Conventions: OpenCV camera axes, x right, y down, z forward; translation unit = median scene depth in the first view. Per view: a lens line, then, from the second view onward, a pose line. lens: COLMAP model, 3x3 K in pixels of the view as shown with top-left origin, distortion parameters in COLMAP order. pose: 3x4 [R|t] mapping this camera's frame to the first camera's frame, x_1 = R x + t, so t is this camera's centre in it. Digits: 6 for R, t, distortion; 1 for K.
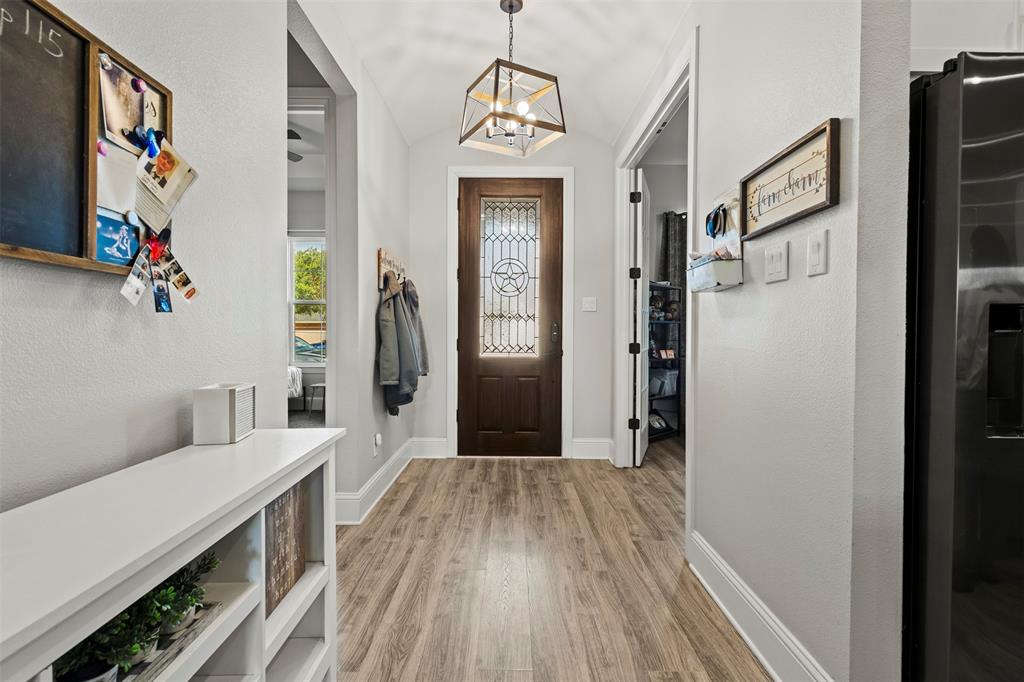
lens RADIAL K [[471.6, 0, 516.9], [0, 471.6, 337.8], [0, 0, 1]] dist [0.011167, -0.002323]
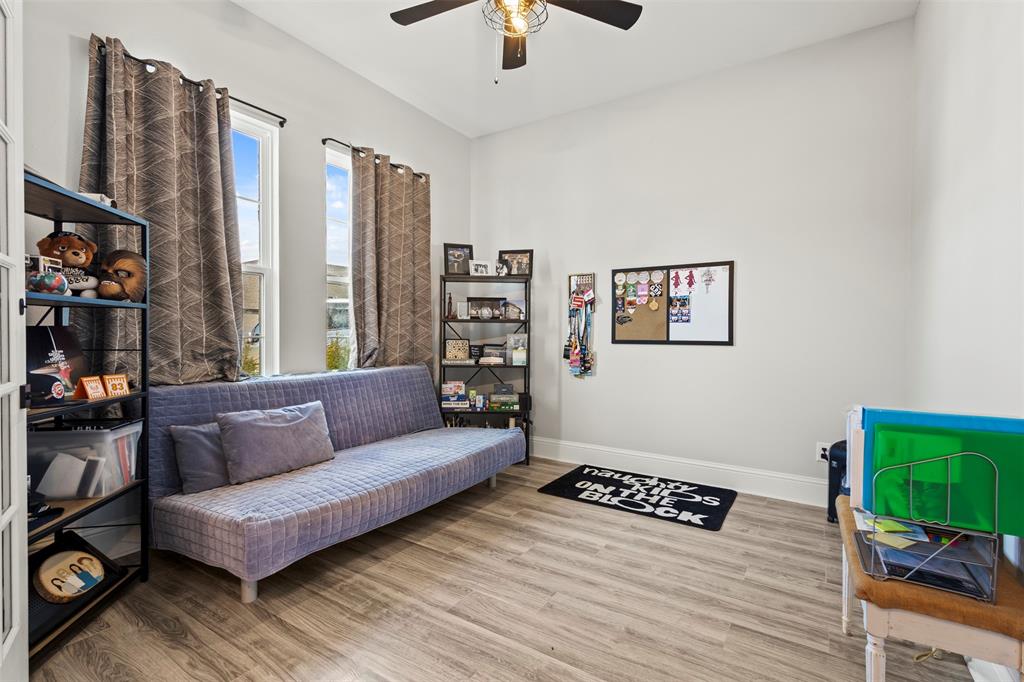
lens RADIAL K [[471.6, 0, 511.9], [0, 471.6, 339.0], [0, 0, 1]] dist [0.011167, -0.002323]
pose [[0.523969, -0.005004, 0.851722, 0.158090], [0.004873, 0.999984, 0.002877, -0.002133], [-0.851723, 0.002643, 0.523985, 0.503261]]
